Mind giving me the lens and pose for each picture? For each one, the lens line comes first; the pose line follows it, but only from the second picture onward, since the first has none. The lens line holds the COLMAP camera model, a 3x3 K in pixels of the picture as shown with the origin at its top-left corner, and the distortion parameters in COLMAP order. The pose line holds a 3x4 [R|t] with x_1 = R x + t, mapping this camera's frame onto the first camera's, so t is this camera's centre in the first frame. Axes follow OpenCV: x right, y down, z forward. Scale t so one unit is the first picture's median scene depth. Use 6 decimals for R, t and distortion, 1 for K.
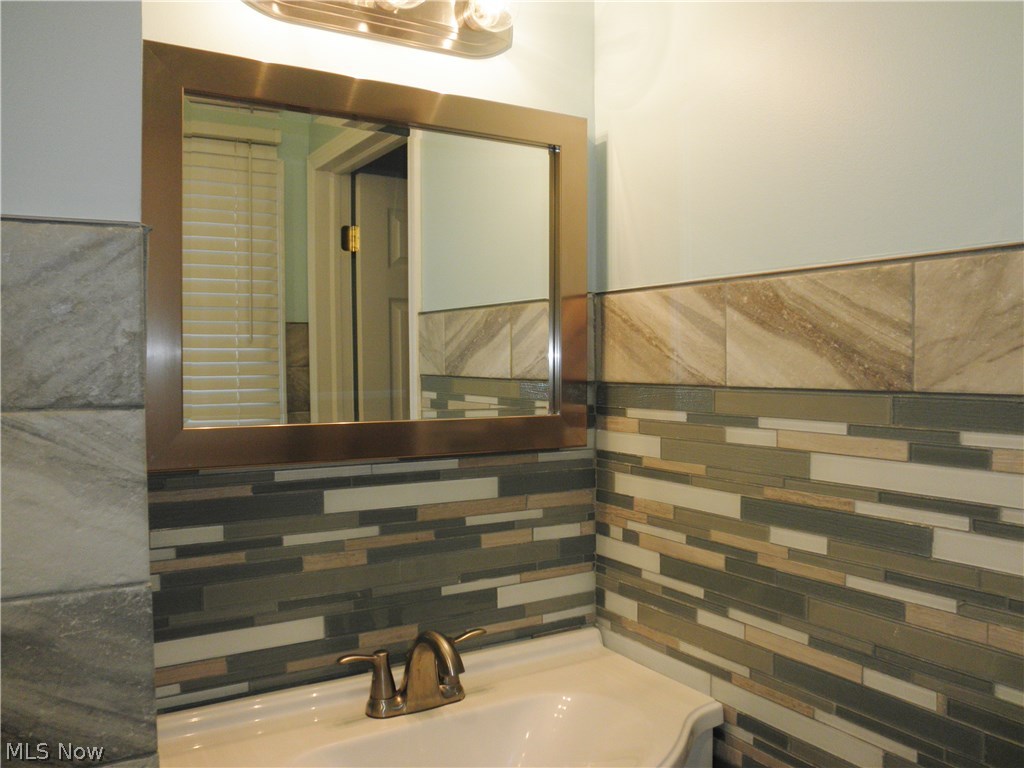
lens RADIAL K [[835.1, 0, 521.3], [0, 835.1, 389.2], [0, 0, 1]] dist [-0.132118, 0.112670]
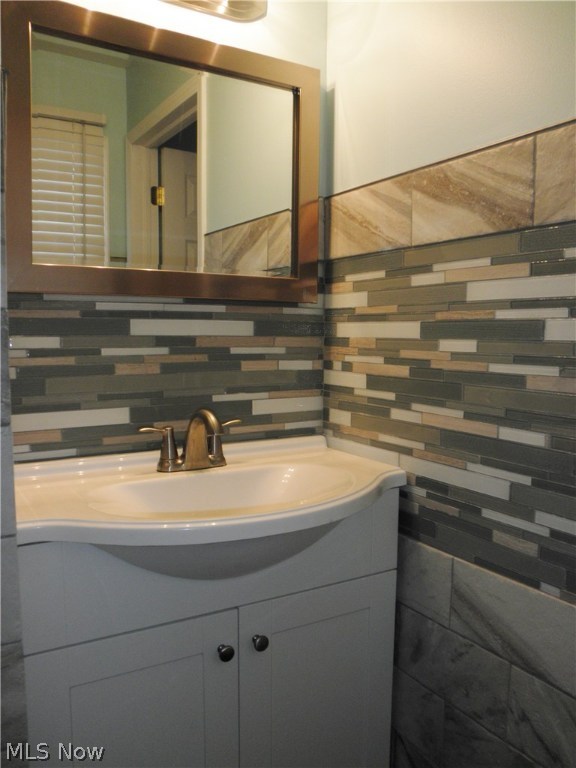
lens RADIAL K [[626.3, 0, 282.5], [0, 626.3, 390.7], [0, 0, 1]] dist [-0.132118, 0.112670]
pose [[0.999817, 0.013898, -0.013167, 0.041533], [-0.013088, 0.998127, 0.059752, 0.179368], [0.013973, -0.059569, 0.998126, -0.078530]]
